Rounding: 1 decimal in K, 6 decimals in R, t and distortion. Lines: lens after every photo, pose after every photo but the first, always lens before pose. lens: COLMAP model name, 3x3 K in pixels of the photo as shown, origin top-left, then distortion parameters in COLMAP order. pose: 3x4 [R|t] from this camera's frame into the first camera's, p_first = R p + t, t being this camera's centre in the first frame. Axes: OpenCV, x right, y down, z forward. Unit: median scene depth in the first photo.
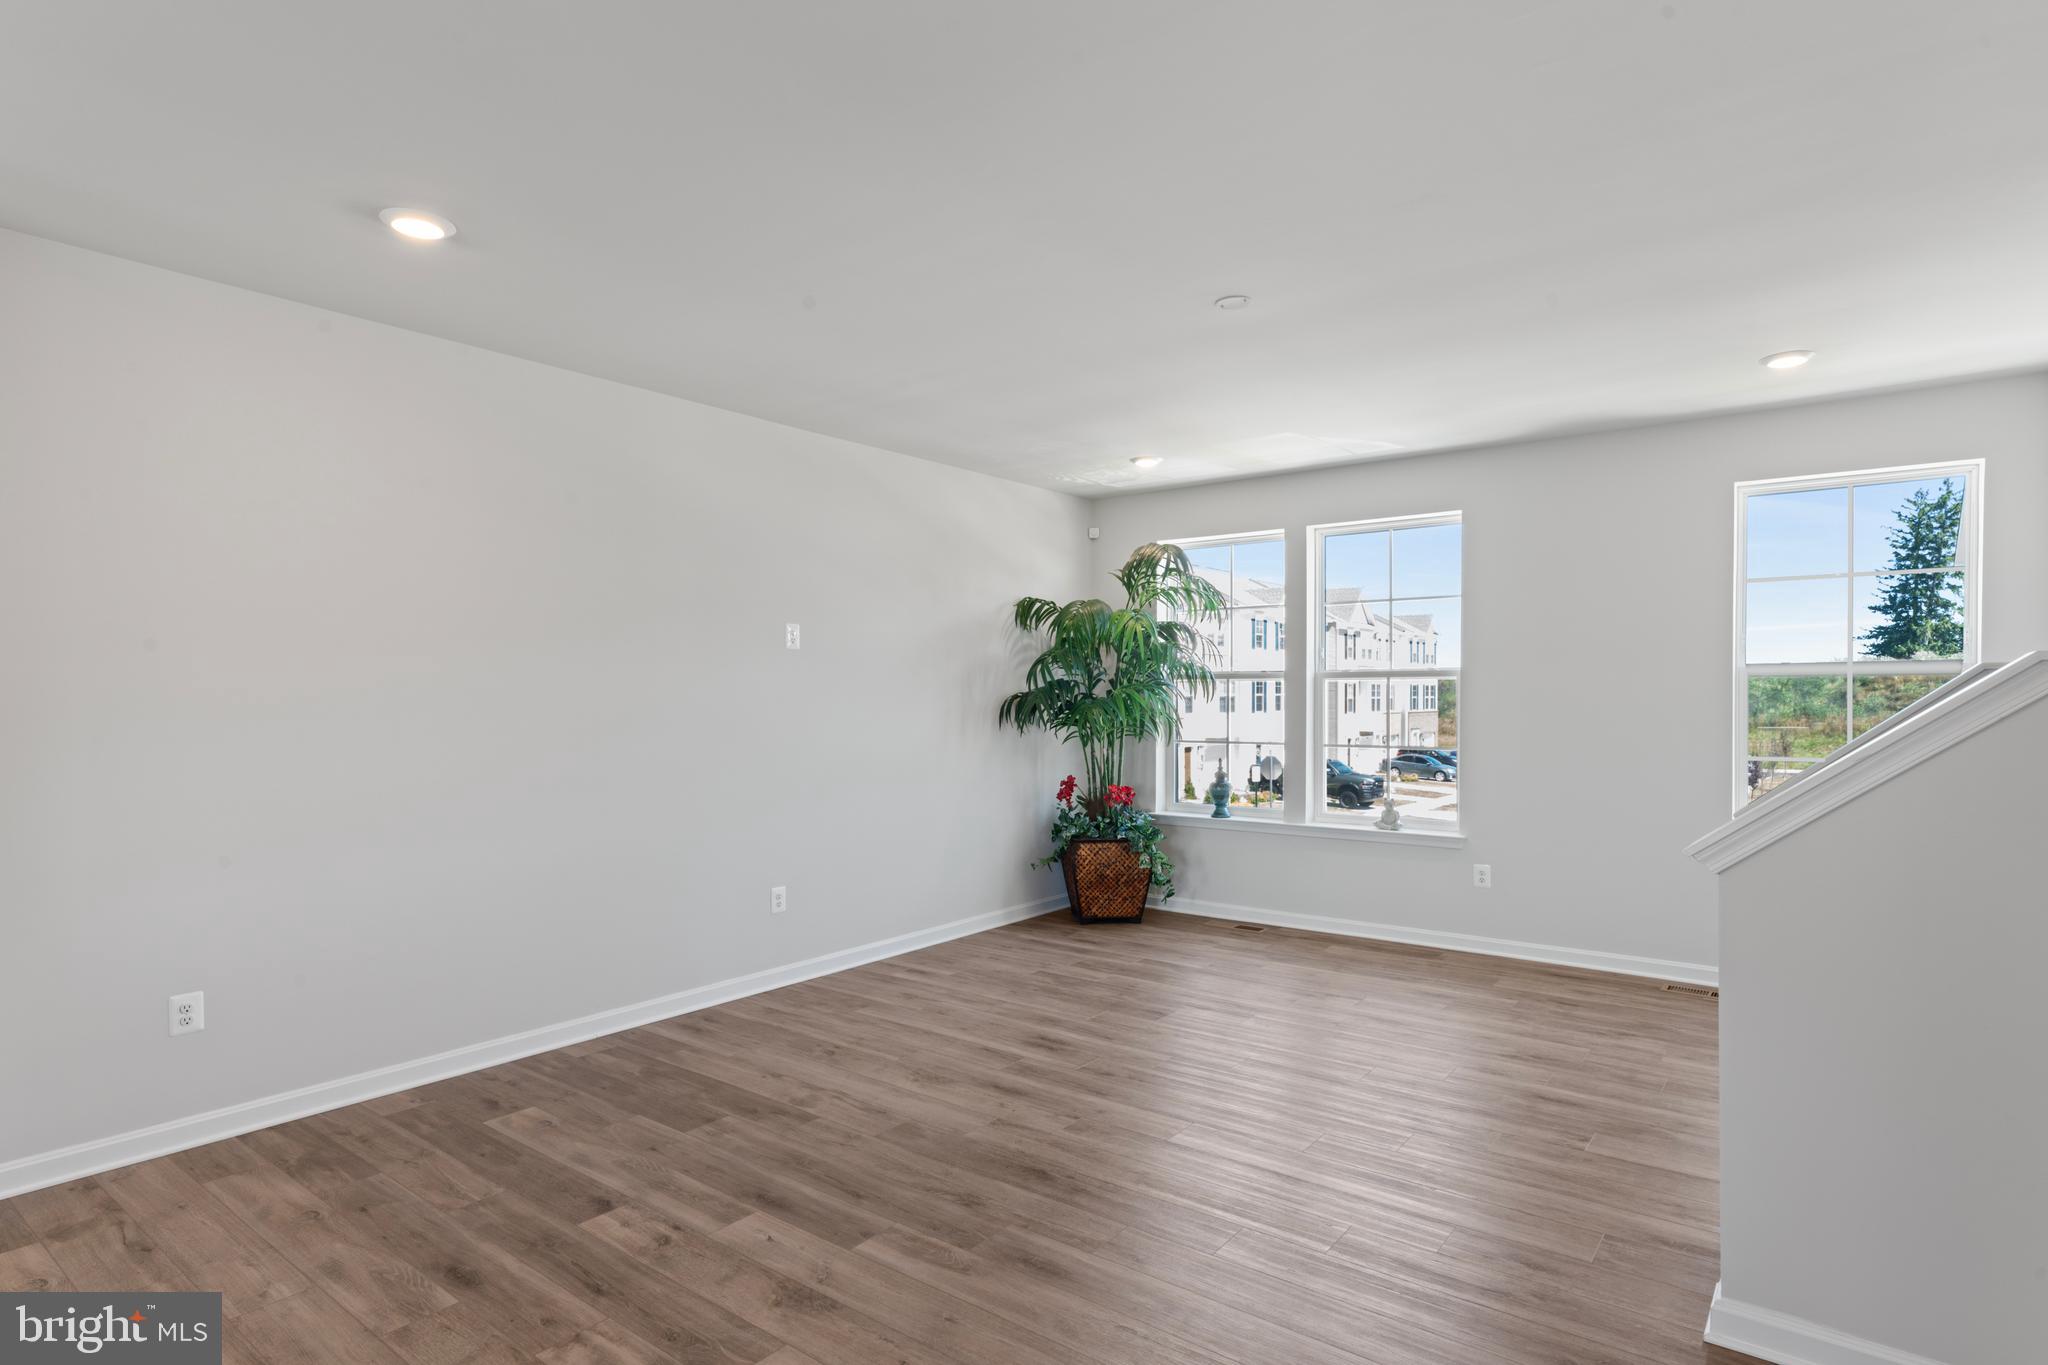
lens RADIAL K [[1076.0, 0, 1028.3], [0, 1076.0, 712.2], [0, 0, 1]] dist [-0.000106, 0.000008]
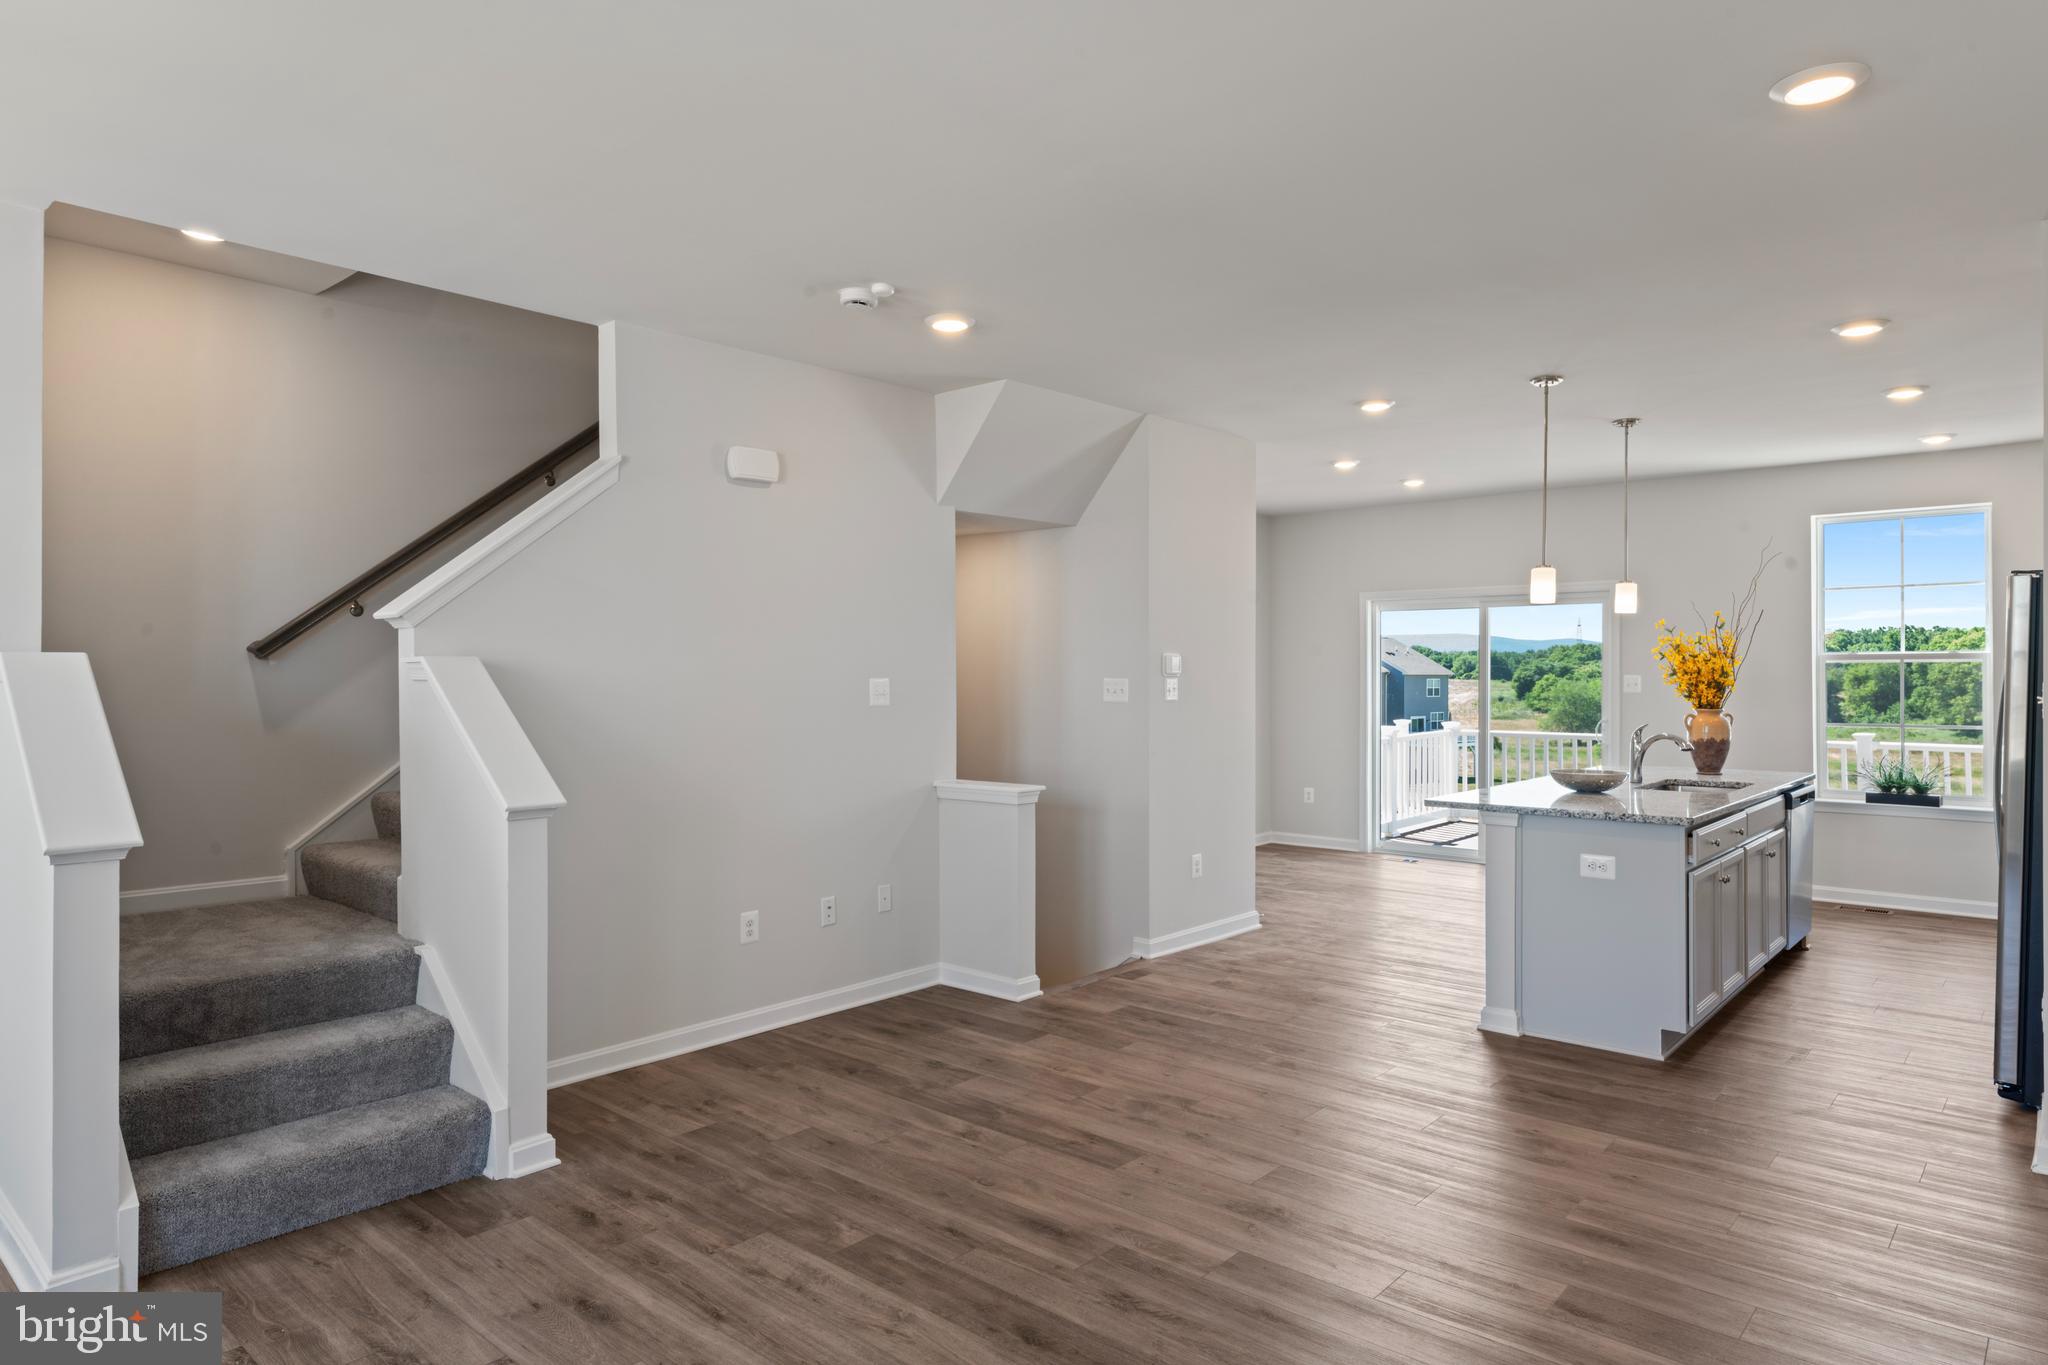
lens RADIAL K [[1216.2, 0, 1023.5], [0, 1216.2, 673.3], [0, 0, 1]] dist [0.002477, -0.001354]
pose [[-0.997355, 0.003677, 0.072596, -0.022411], [0.004817, 0.999868, 0.015534, -0.017541], [-0.072529, 0.015842, -0.997240, 0.900237]]
